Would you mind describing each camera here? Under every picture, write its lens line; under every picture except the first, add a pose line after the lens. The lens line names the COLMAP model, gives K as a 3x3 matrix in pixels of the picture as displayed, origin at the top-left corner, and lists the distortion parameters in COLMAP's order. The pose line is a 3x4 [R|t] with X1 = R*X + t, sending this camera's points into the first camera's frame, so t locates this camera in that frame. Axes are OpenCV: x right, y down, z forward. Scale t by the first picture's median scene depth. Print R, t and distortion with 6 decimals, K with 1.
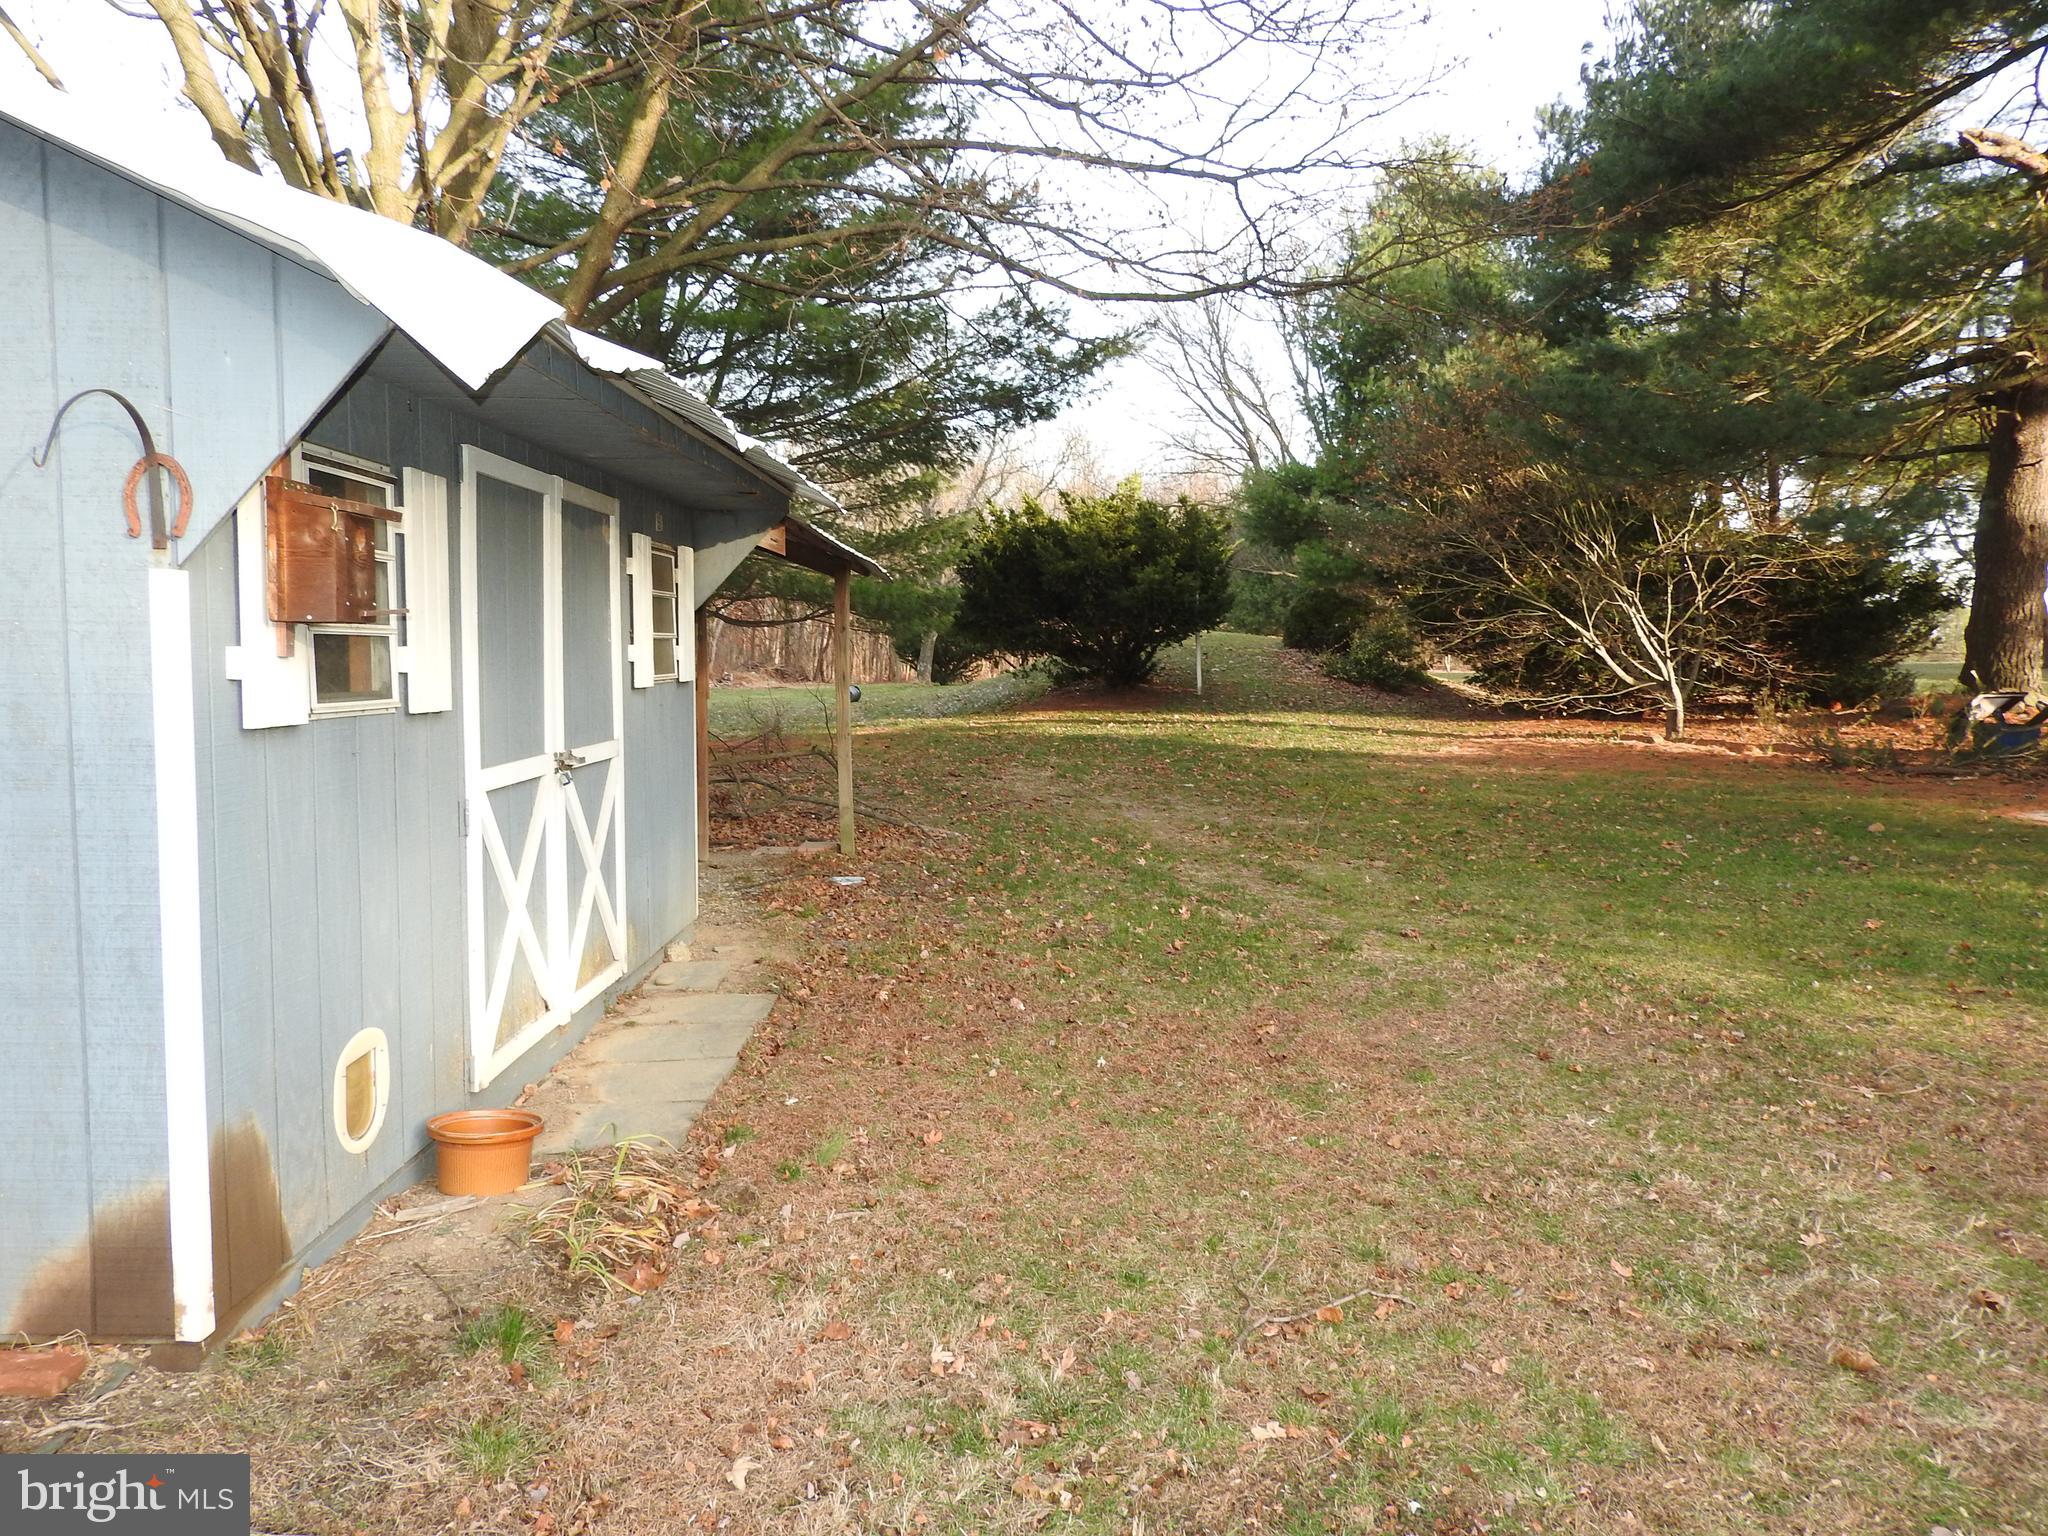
lens RADIAL K [[1465.8, 0, 1029.3], [0, 1465.8, 766.5], [0, 0, 1]] dist [0.009514, -0.004533]
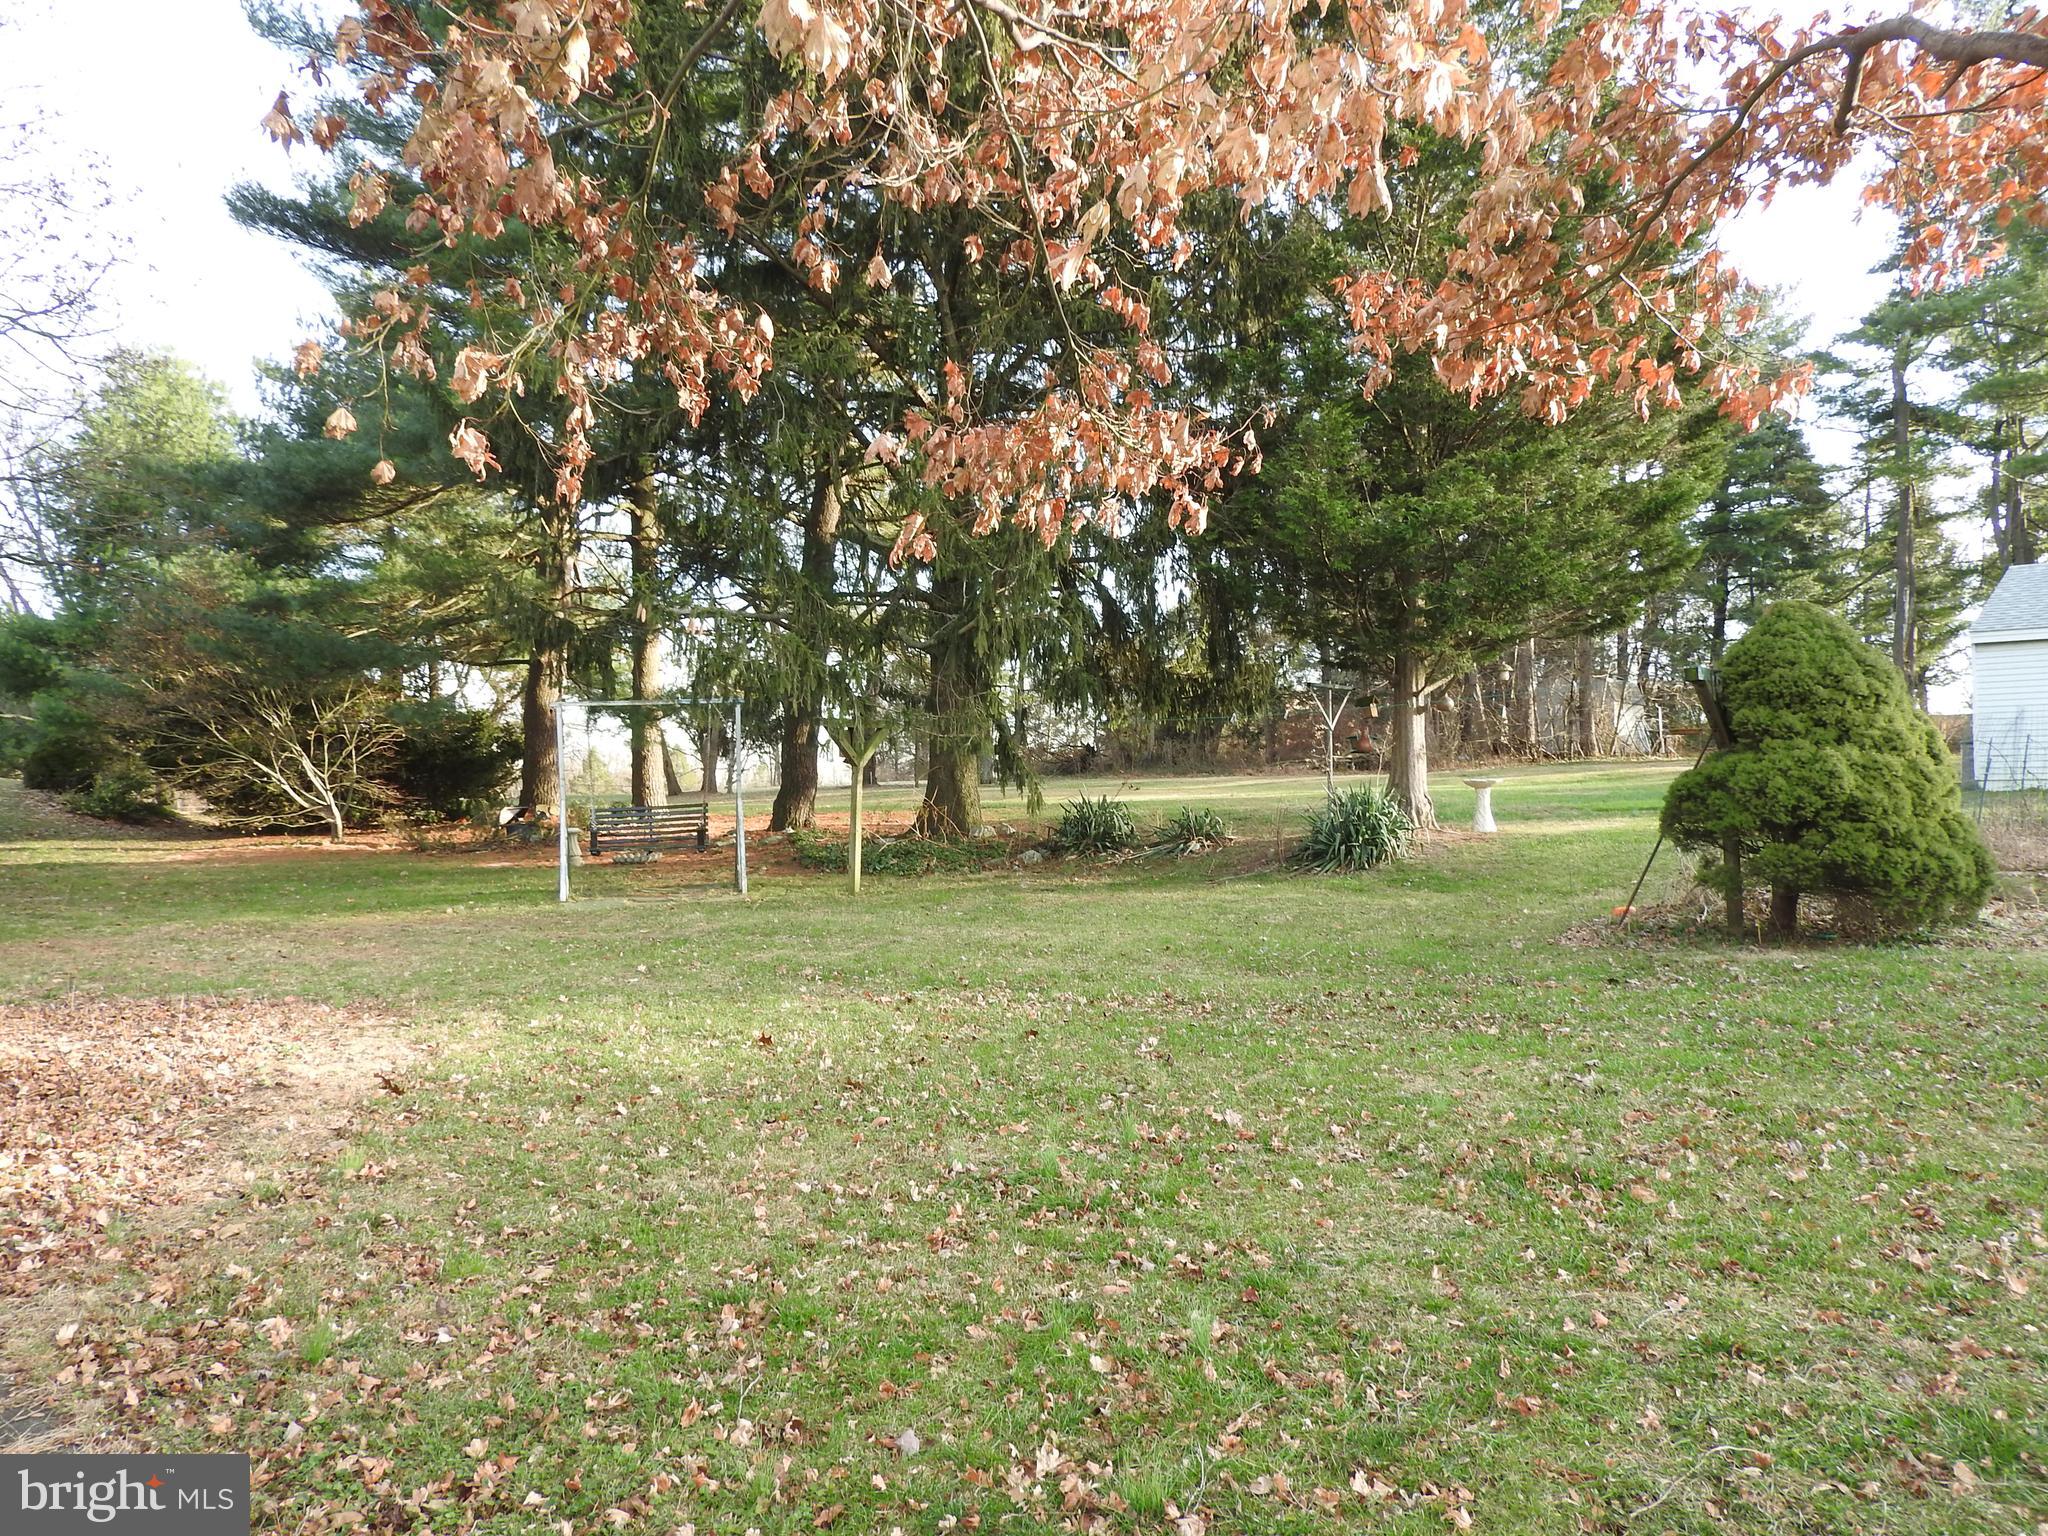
lens RADIAL K [[1465.8, 0, 1029.3], [0, 1465.8, 766.5], [0, 0, 1]] dist [0.009514, -0.004533]
pose [[0.712526, -0.002699, 0.701641, -0.121814], [0.069024, 0.995412, -0.066266, 0.053191], [-0.698242, 0.095646, 0.709443, -0.598706]]
